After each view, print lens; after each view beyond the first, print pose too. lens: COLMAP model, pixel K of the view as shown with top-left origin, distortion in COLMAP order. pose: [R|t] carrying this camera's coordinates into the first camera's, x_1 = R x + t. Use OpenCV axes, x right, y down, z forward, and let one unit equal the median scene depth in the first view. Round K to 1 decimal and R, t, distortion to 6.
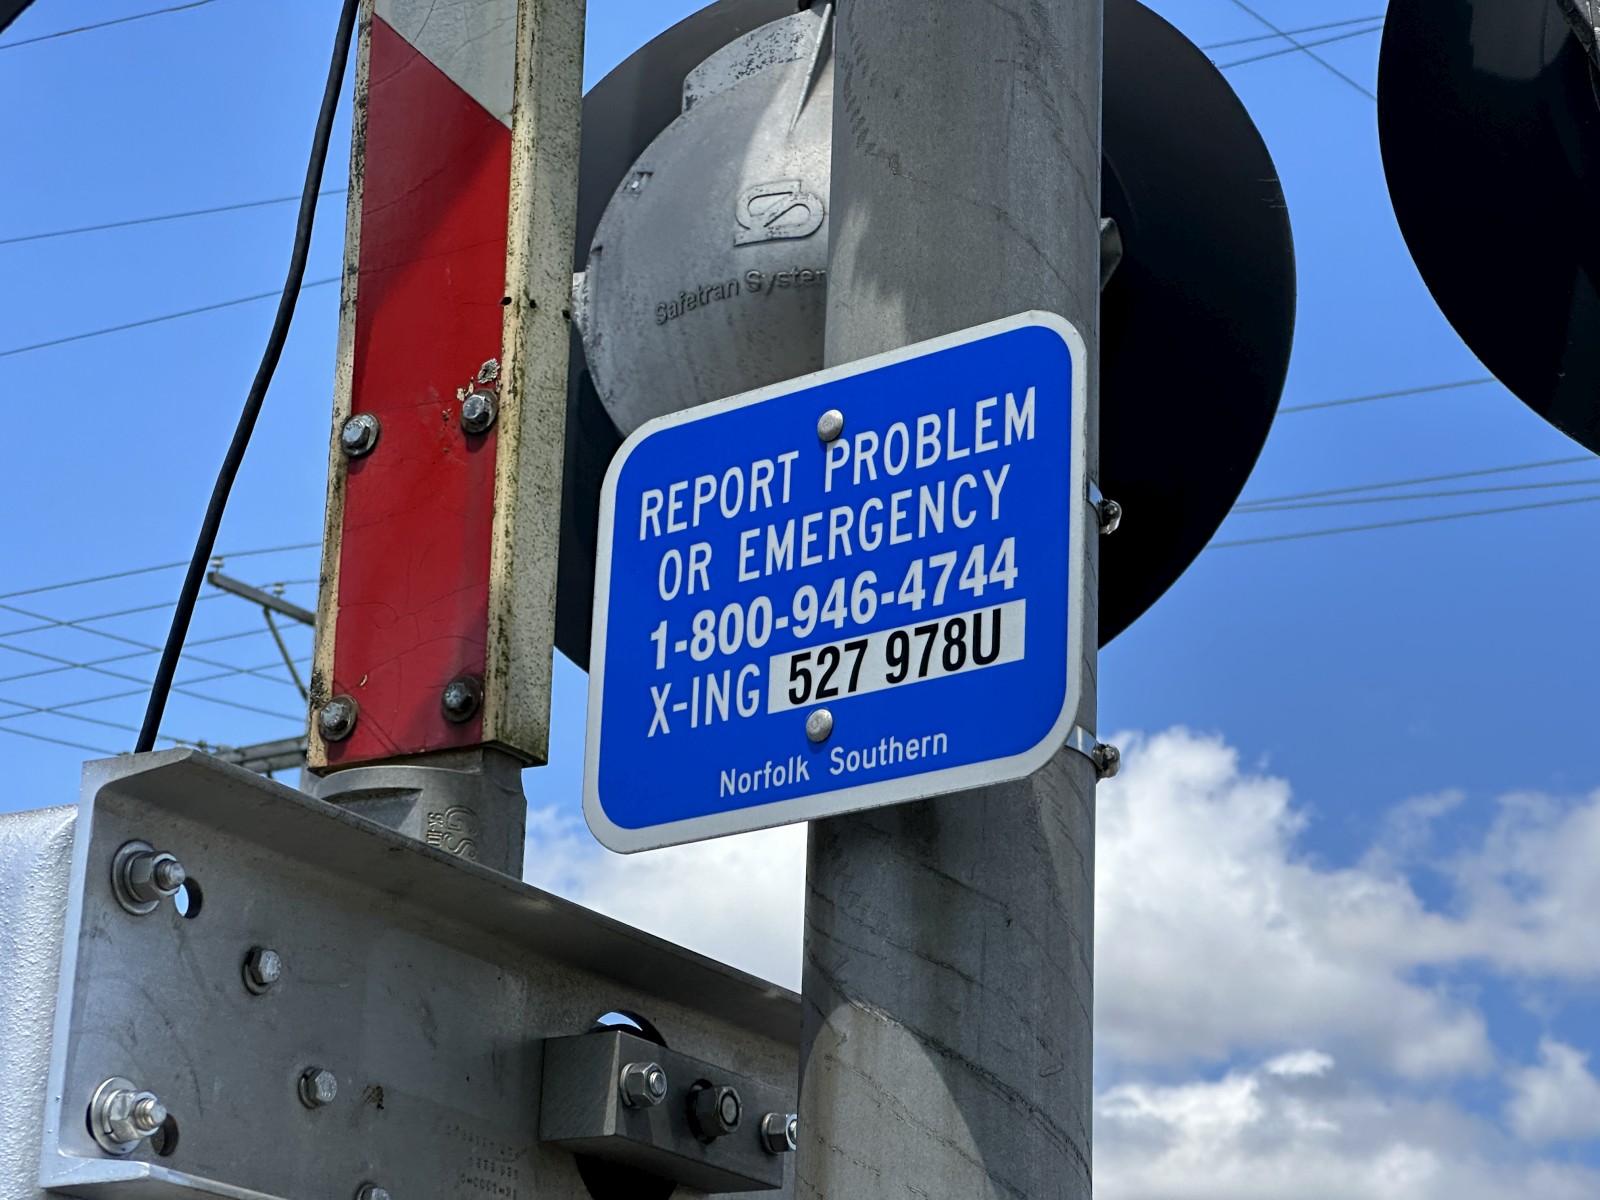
lens RADIAL K [[3671.3, 0, 800.0], [0, 3671.3, 600.0], [0, 0, 1]] dist [-0.377406, 7.185028]
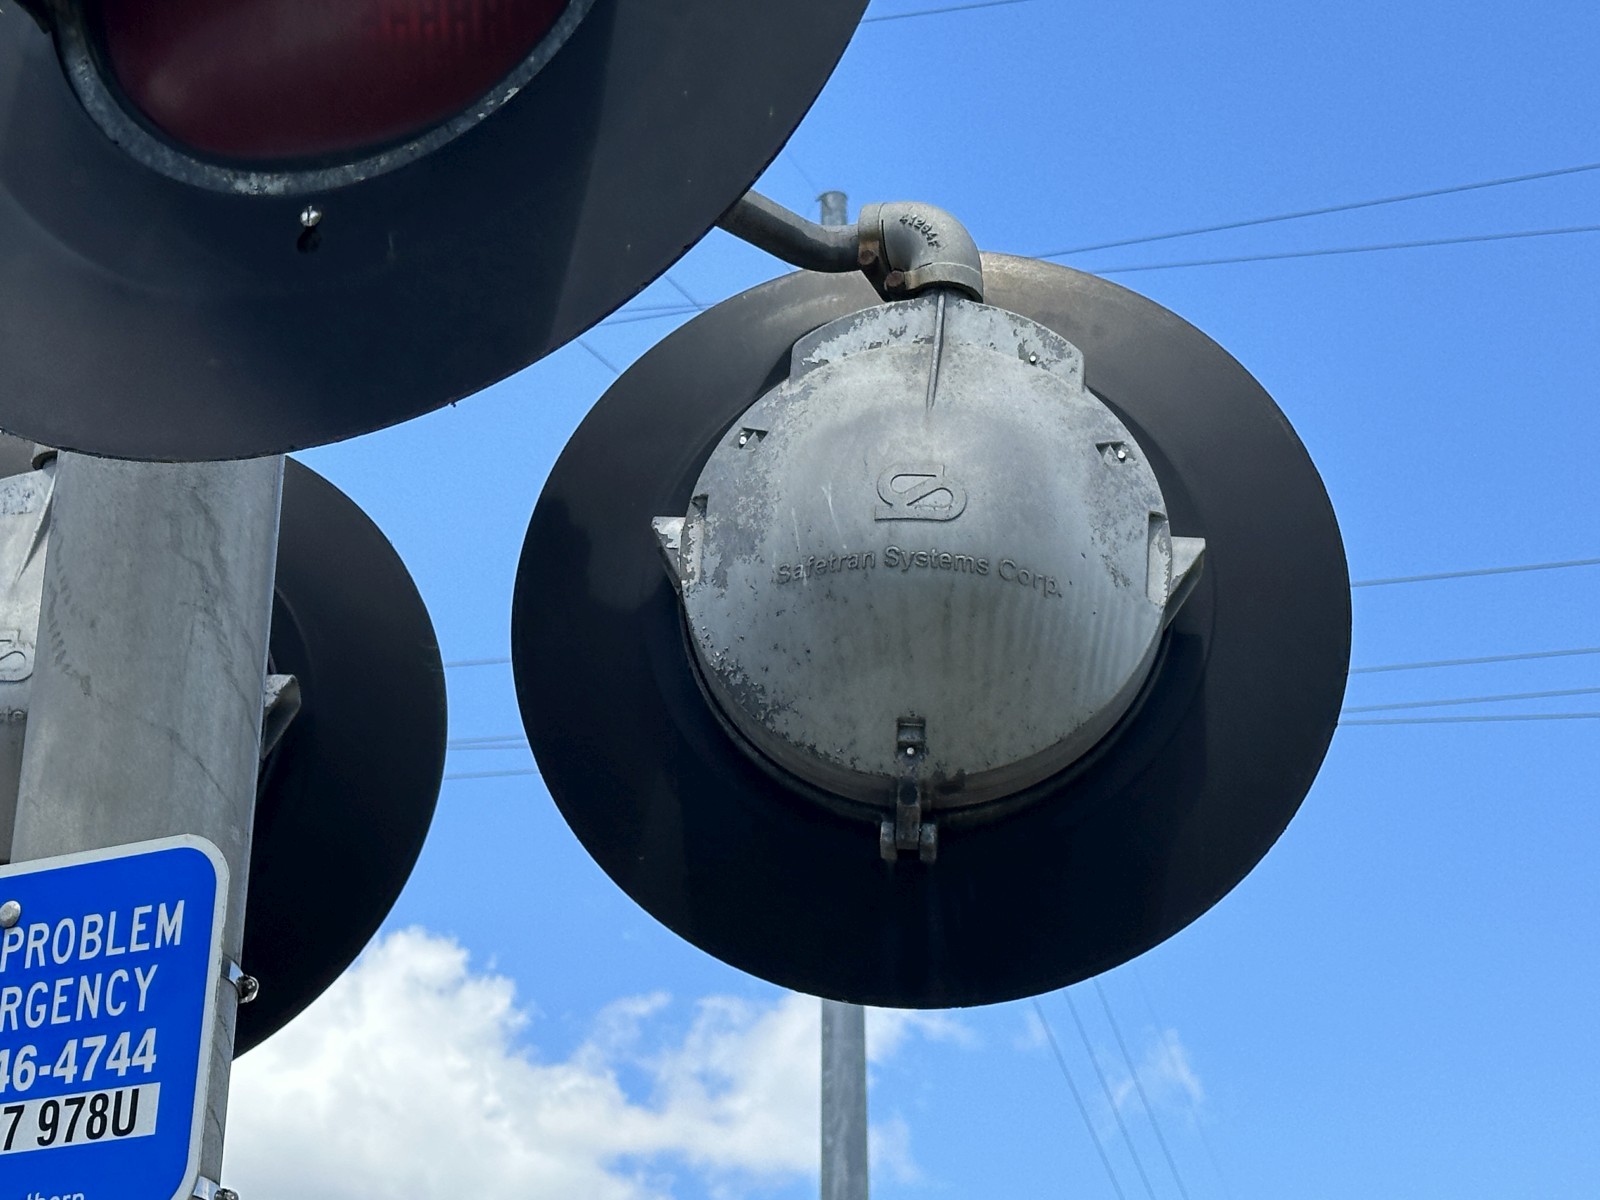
lens RADIAL K [[3335.8, 0, 800.2], [0, 3335.8, 637.7], [0, 0, 1]] dist [0.265297, -0.389242]
pose [[0.975370, 0.065359, 0.210668, 0.022088], [-0.054500, 0.996888, -0.056956, -0.091449], [-0.213735, 0.044072, 0.975897, -0.135271]]
